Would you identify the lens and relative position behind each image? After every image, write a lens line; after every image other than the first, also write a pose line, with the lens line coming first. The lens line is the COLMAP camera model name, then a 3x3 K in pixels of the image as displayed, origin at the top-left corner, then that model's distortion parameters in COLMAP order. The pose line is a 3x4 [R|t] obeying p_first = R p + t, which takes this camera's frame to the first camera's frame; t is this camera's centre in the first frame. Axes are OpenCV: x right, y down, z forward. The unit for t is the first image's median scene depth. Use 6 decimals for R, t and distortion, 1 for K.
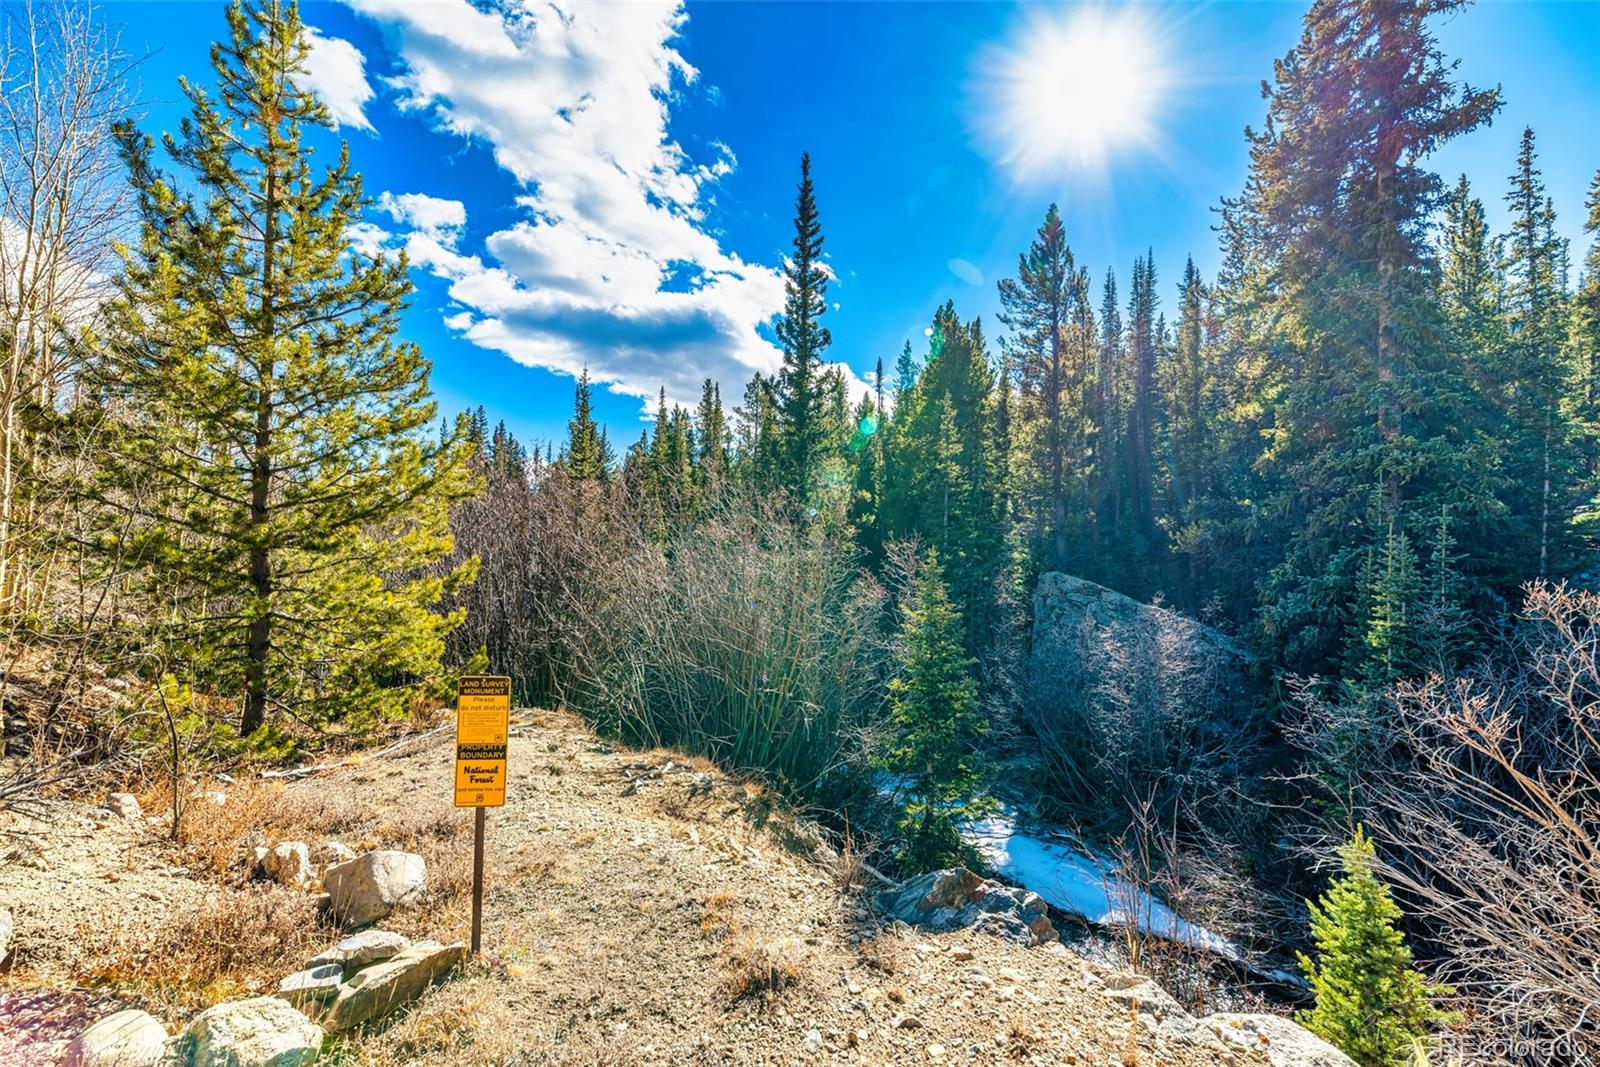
lens RADIAL K [[716.4, 0, 800.0], [0, 716.4, 533.5], [0, 0, 1]] dist [0.012704, 0.000228]
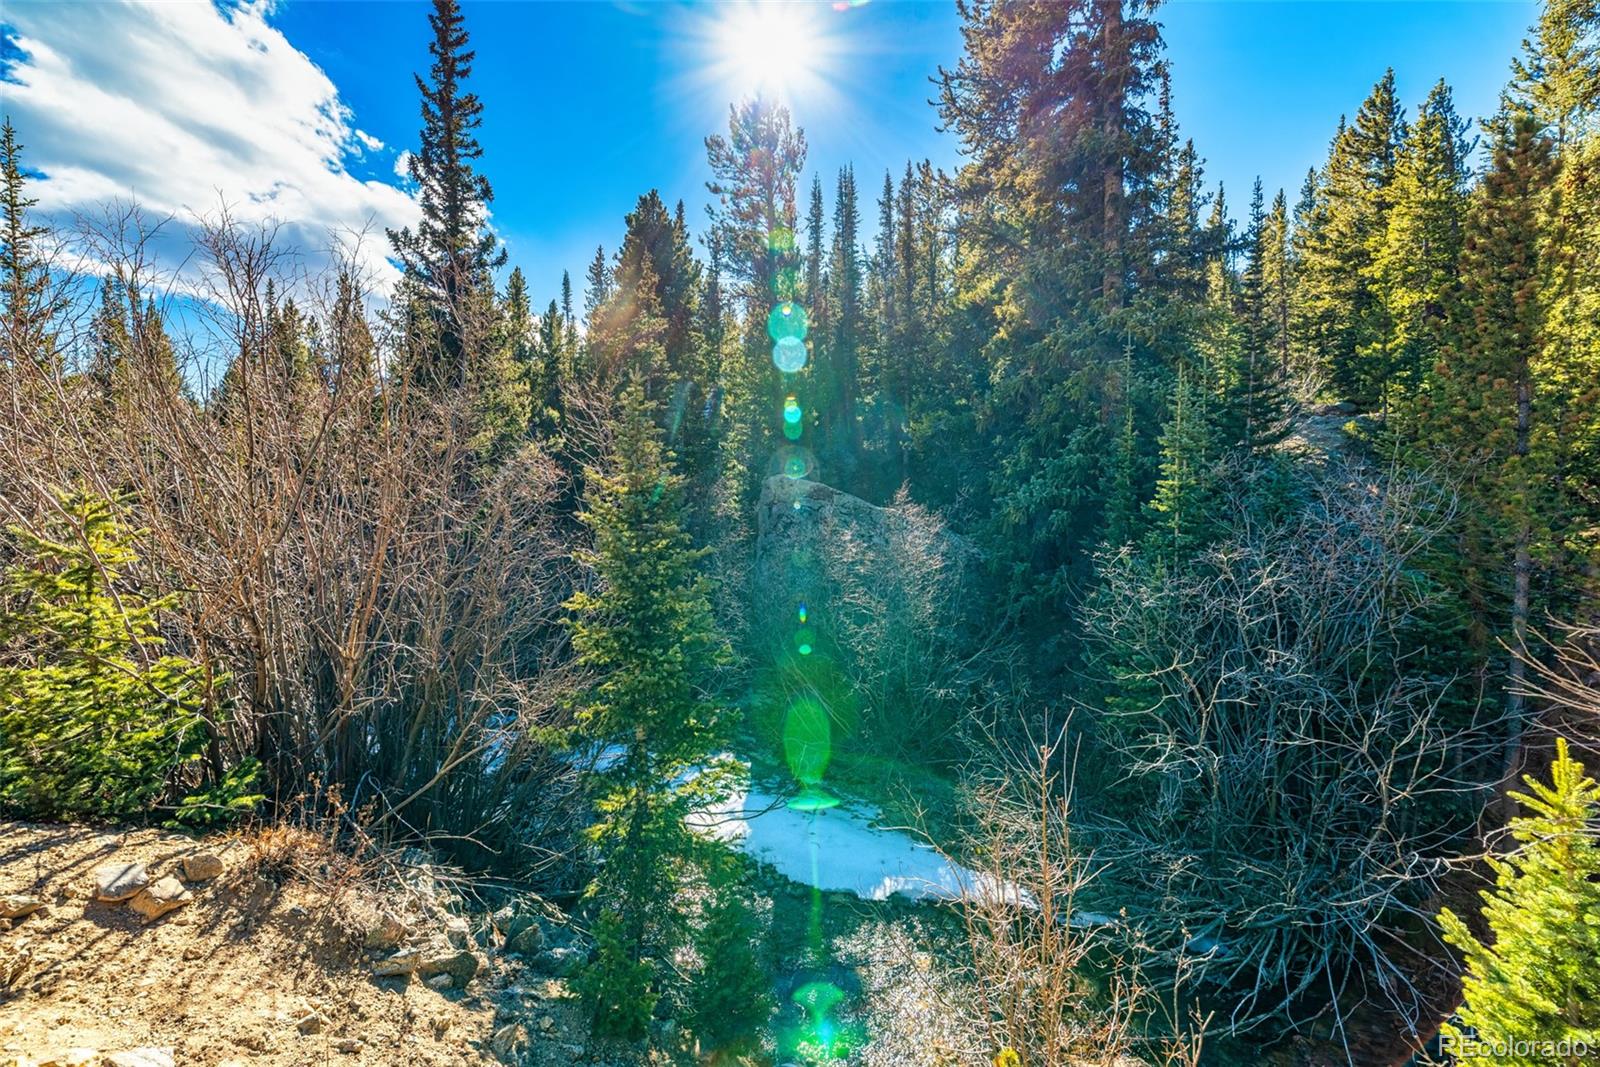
lens RADIAL K [[716.4, 0, 800.0], [0, 716.4, 533.5], [0, 0, 1]] dist [0.012704, 0.000228]
pose [[0.917520, -0.041490, 0.395520, 0.046407], [0.014257, 0.997335, 0.071548, 0.076226], [-0.397435, -0.060007, 0.915666, 0.259334]]
